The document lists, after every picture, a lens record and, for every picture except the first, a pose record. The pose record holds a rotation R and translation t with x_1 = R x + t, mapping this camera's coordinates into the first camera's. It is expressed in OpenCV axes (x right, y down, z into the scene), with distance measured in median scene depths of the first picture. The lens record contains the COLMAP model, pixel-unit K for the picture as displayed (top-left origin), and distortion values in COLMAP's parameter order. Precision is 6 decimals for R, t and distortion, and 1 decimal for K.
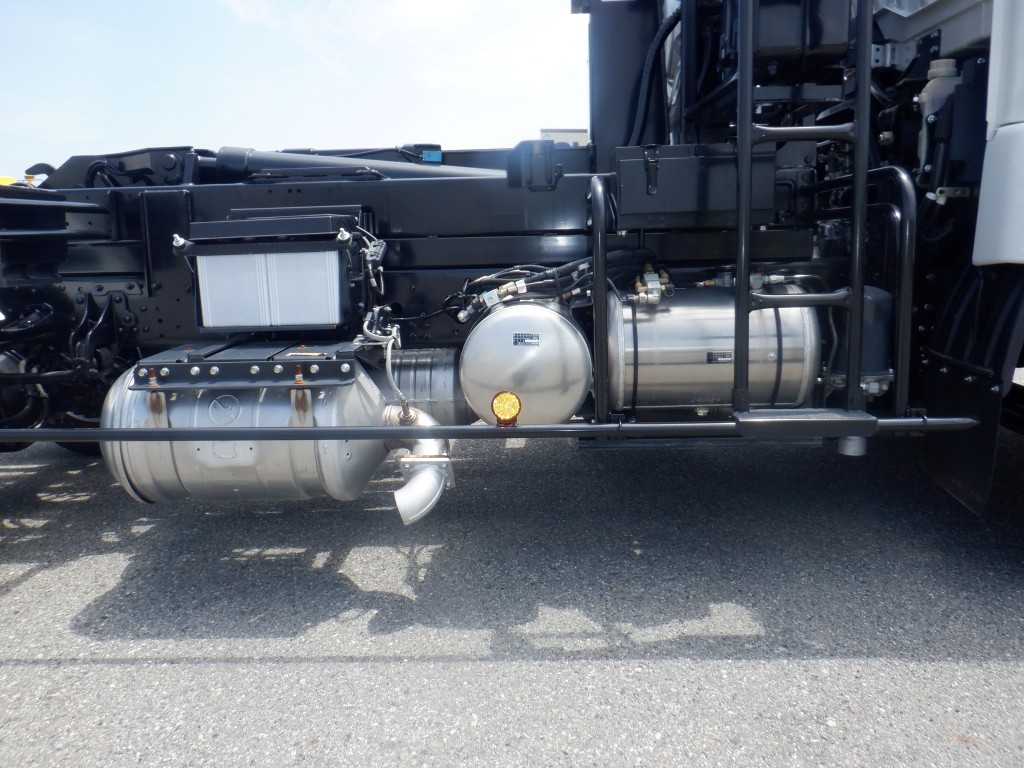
lens RADIAL K [[822.1, 0, 503.3], [0, 822.1, 378.4], [0, 0, 1]] dist [-0.023042, -0.001512]
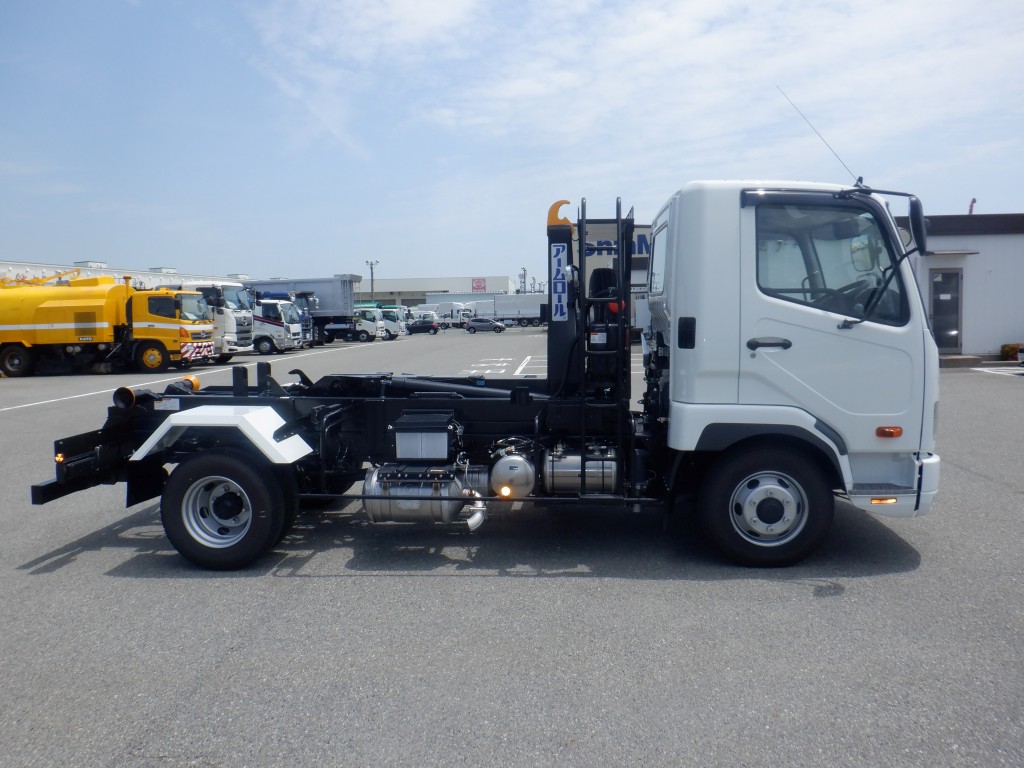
lens RADIAL K [[822.1, 0, 503.3], [0, 822.1, 378.4], [0, 0, 1]] dist [-0.023042, -0.001512]
pose [[0.999186, 0.019850, -0.035107, 0.083108], [-0.022923, 0.995732, -0.089404, -0.096941], [0.033182, 0.090136, 0.995377, -1.849627]]
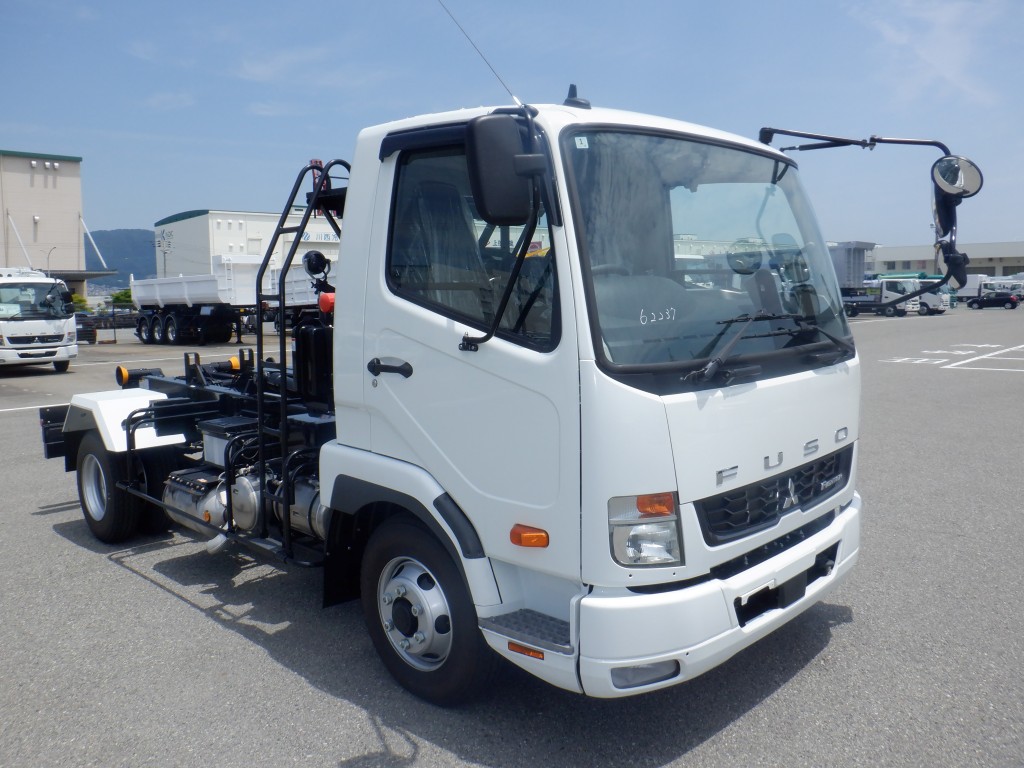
lens RADIAL K [[822.1, 0, 503.3], [0, 822.1, 378.4], [0, 0, 1]] dist [-0.023042, -0.001512]
pose [[0.742505, 0.090544, -0.663692, 2.169497], [-0.120732, 0.992685, 0.000358, -0.468620], [0.658870, 0.079863, 0.748006, -0.351043]]
